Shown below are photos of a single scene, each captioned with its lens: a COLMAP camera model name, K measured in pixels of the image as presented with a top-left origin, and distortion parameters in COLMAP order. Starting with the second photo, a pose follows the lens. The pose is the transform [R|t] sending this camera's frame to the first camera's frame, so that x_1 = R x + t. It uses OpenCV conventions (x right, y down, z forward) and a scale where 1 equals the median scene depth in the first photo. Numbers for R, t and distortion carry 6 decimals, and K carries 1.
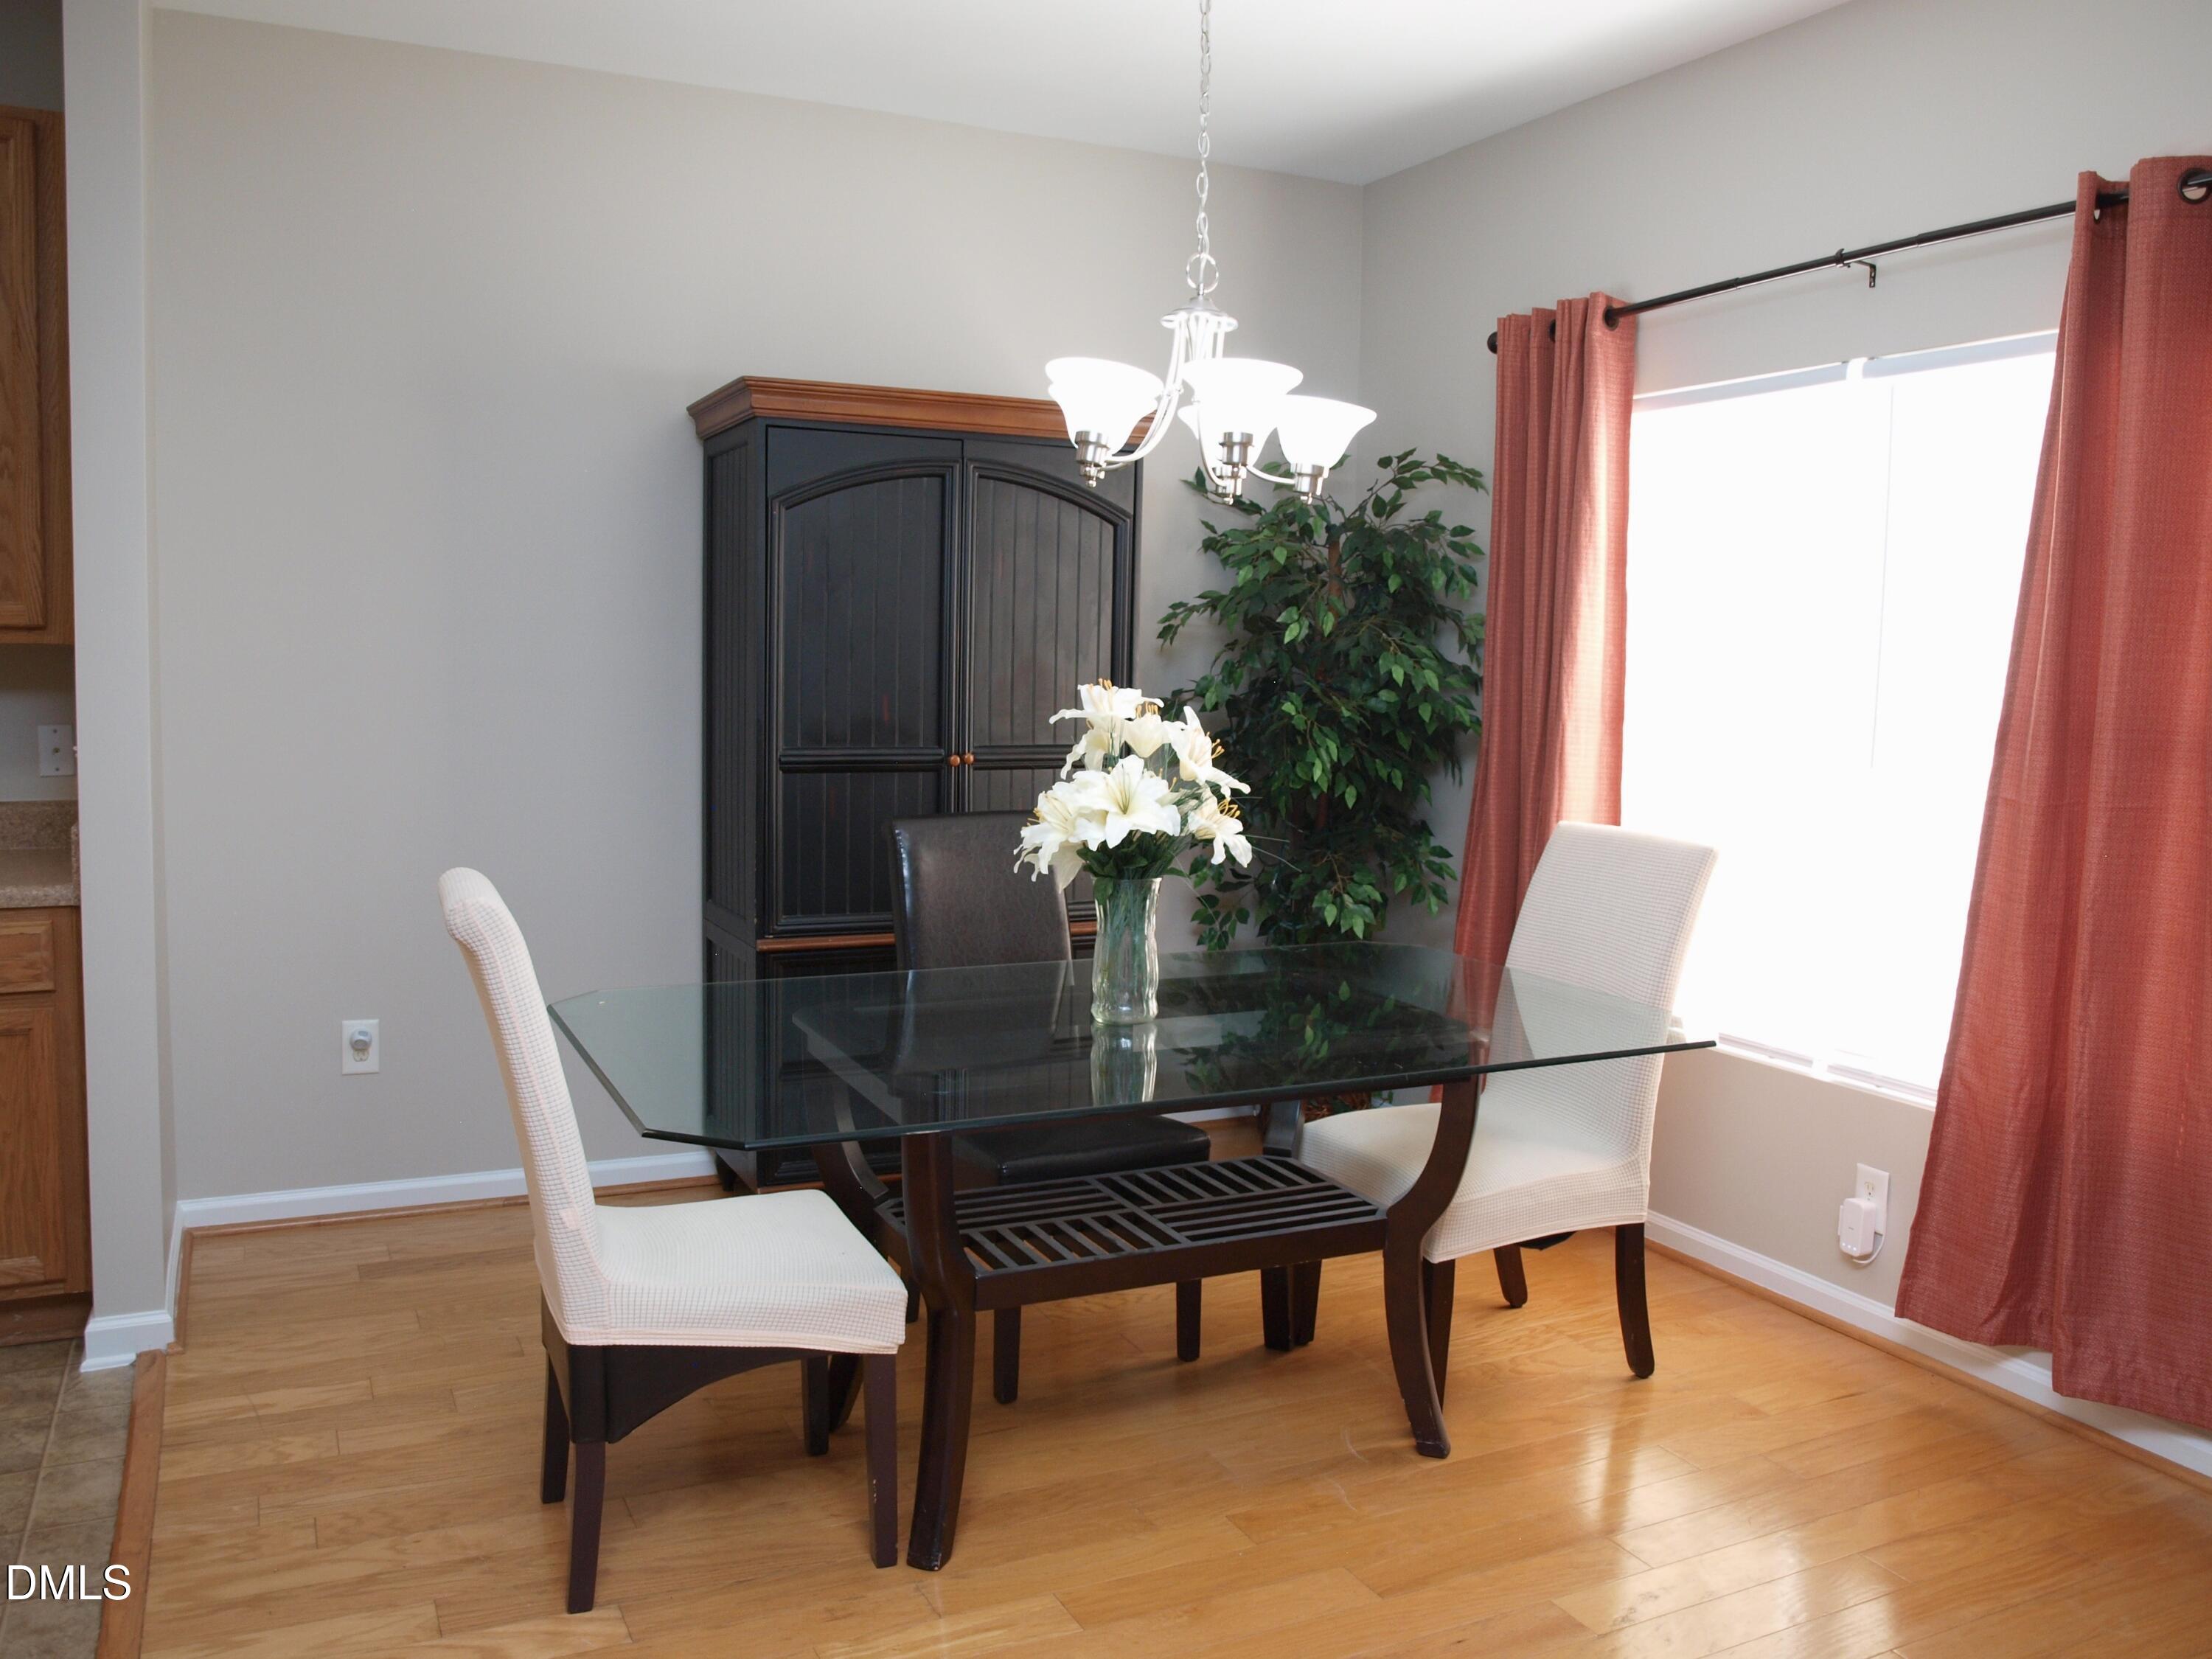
lens RADIAL K [[1749.7, 0, 1098.1], [0, 1749.7, 815.5], [0, 0, 1]] dist [-0.097858, 0.056839]
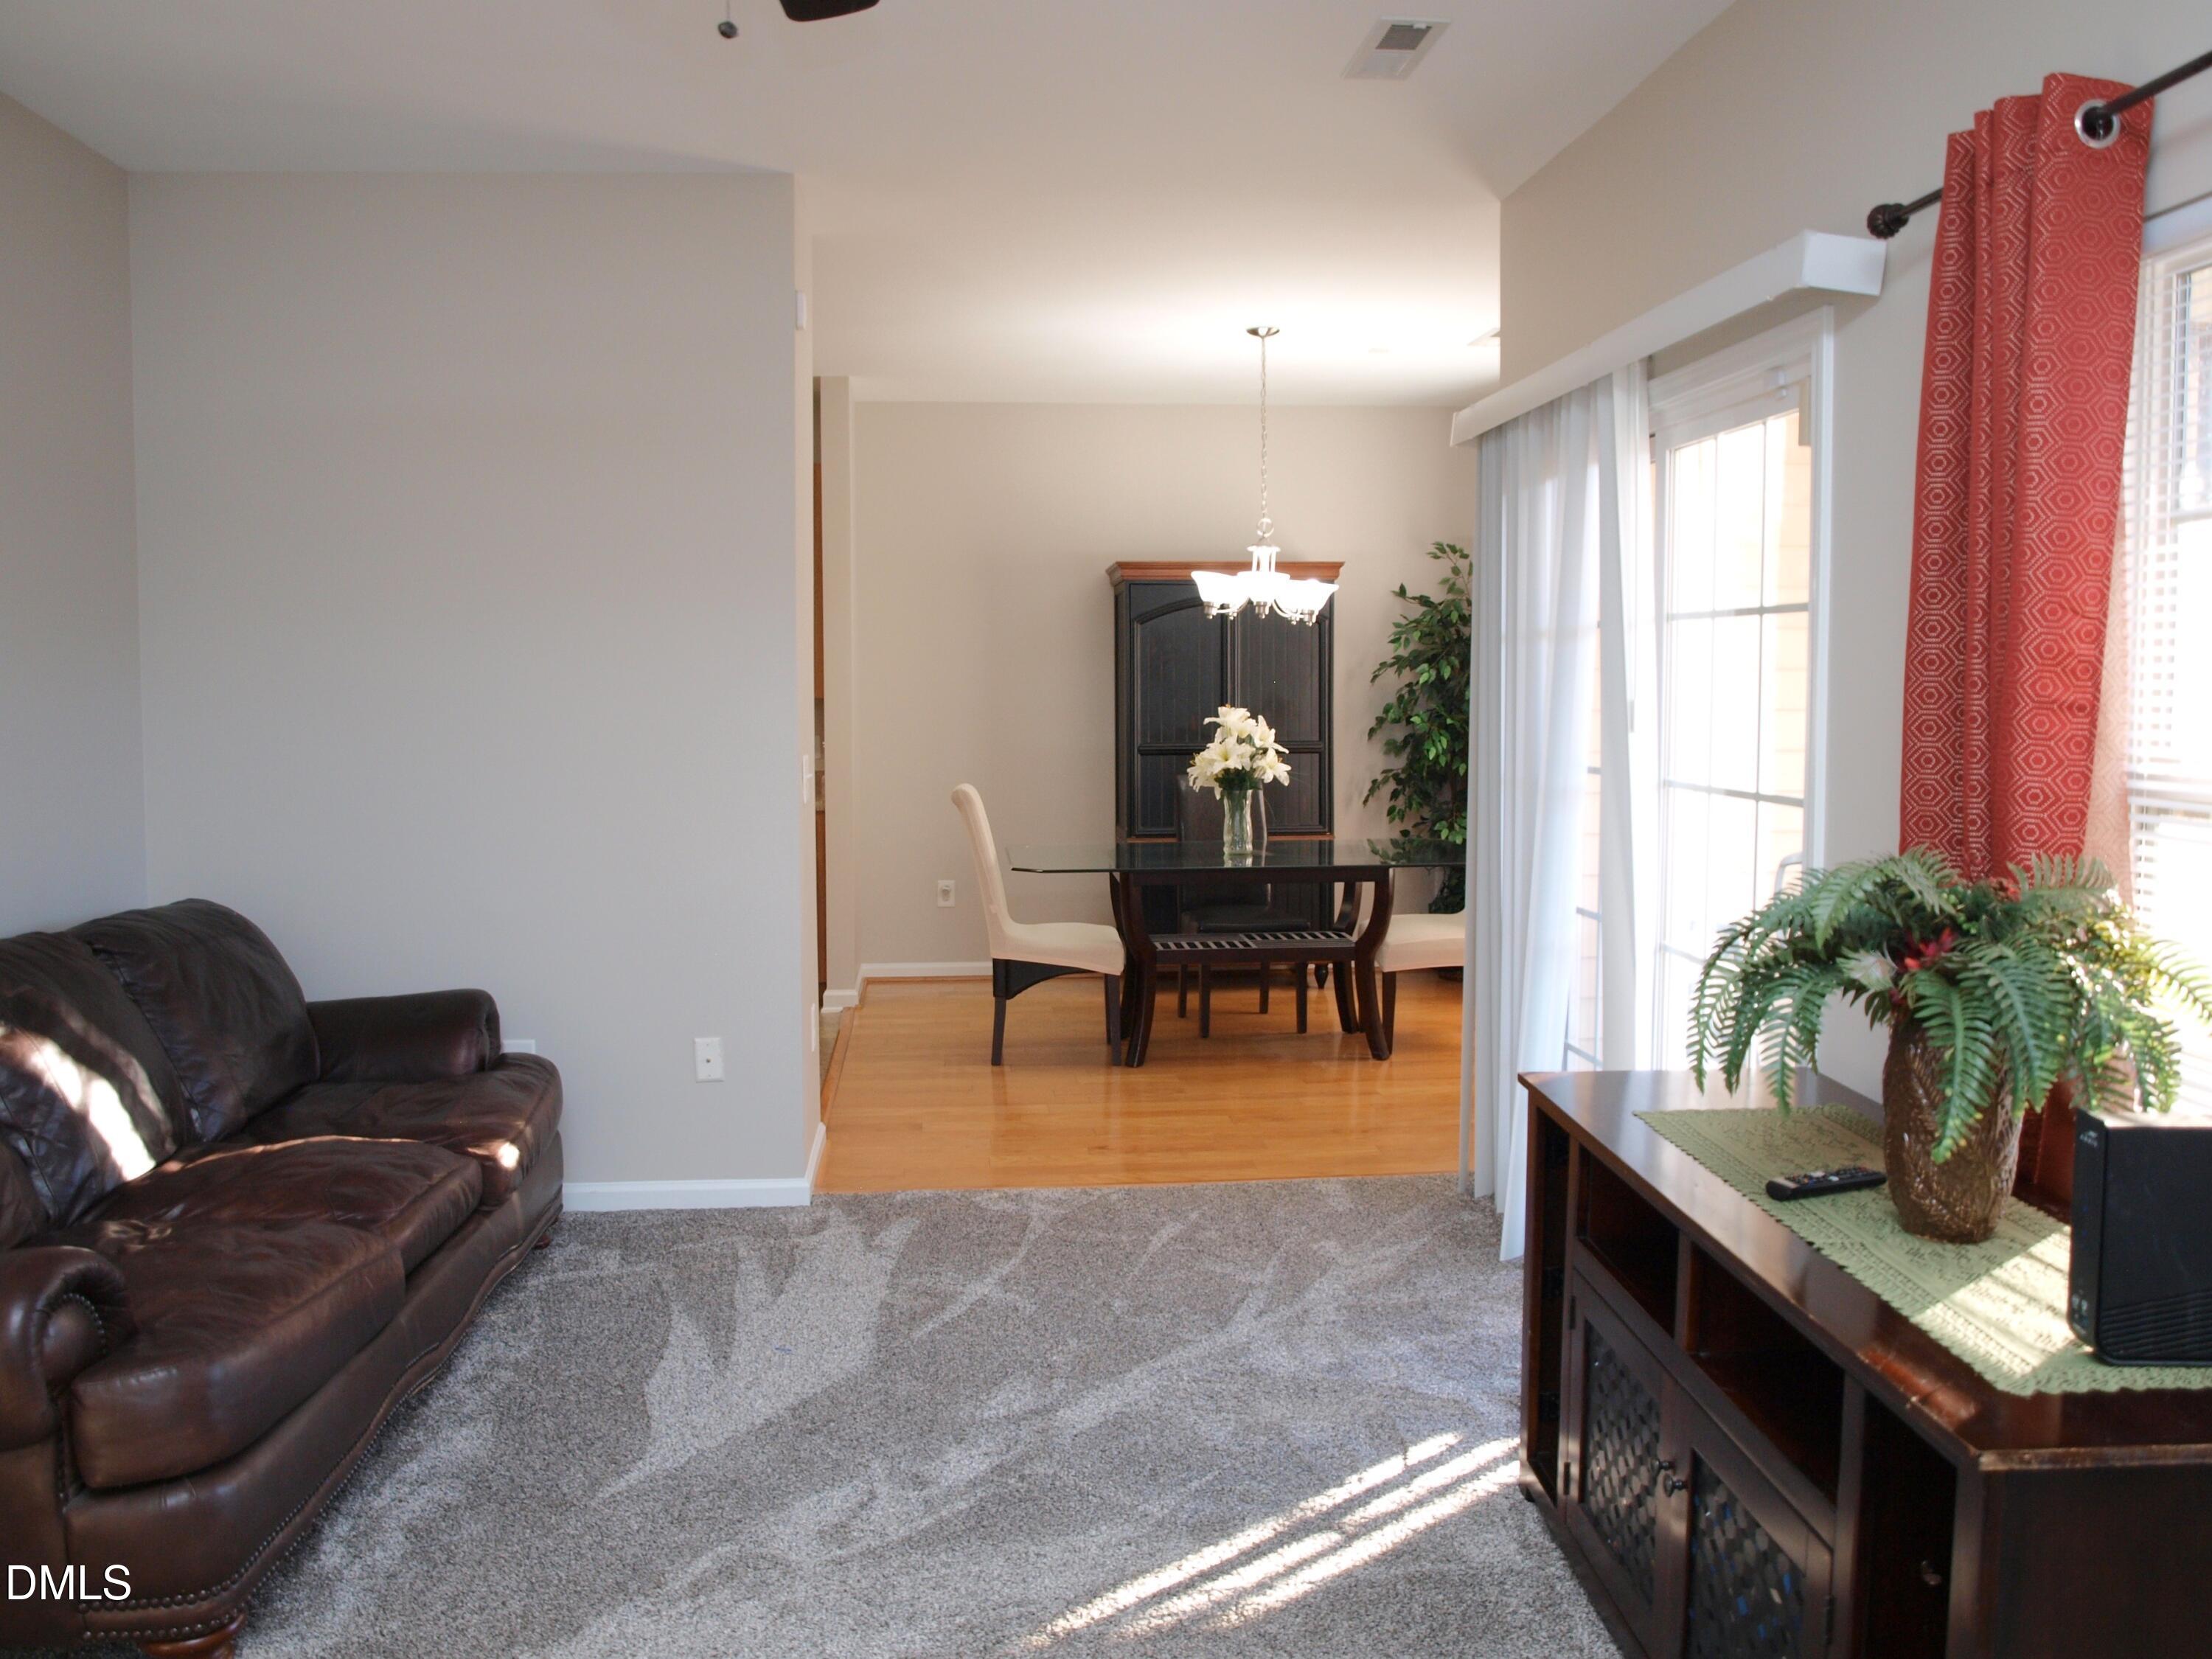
lens RADIAL K [[1749.7, 0, 1098.1], [0, 1749.7, 815.5], [0, 0, 1]] dist [-0.097858, 0.056839]
pose [[0.935187, 0.002656, -0.354145, 0.662154], [-0.010456, 0.999743, -0.020112, 0.117478], [0.354000, 0.022511, 0.934974, -1.222206]]
